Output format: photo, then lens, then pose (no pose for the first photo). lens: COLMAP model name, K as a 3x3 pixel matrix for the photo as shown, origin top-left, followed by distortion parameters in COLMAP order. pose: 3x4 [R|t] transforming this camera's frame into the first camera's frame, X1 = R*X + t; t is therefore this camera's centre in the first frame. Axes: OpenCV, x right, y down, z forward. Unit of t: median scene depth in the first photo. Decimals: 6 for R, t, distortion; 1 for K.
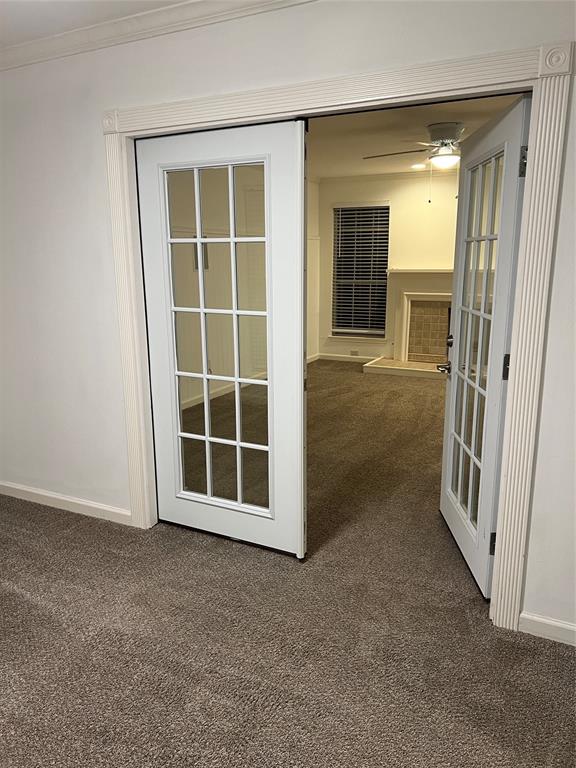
lens RADIAL K [[574.6, 0, 279.9], [0, 574.6, 402.7], [0, 0, 1]] dist [0.064064, -0.055547]
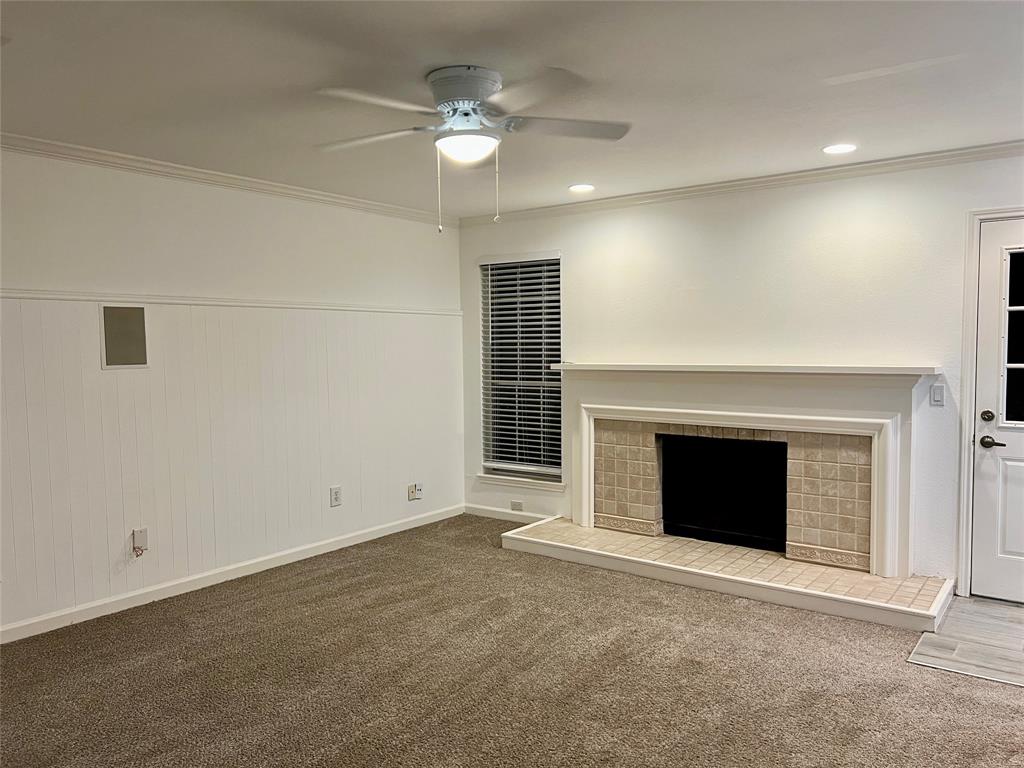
lens RADIAL K [[766.1, 0, 510.9], [0, 766.1, 389.9], [0, 0, 1]] dist [0.064064, -0.055547]
pose [[0.989546, 0.009427, -0.143910, 0.245926], [-0.036454, 0.981807, -0.186349, -0.061115], [0.139535, 0.189647, 0.971887, 0.255701]]
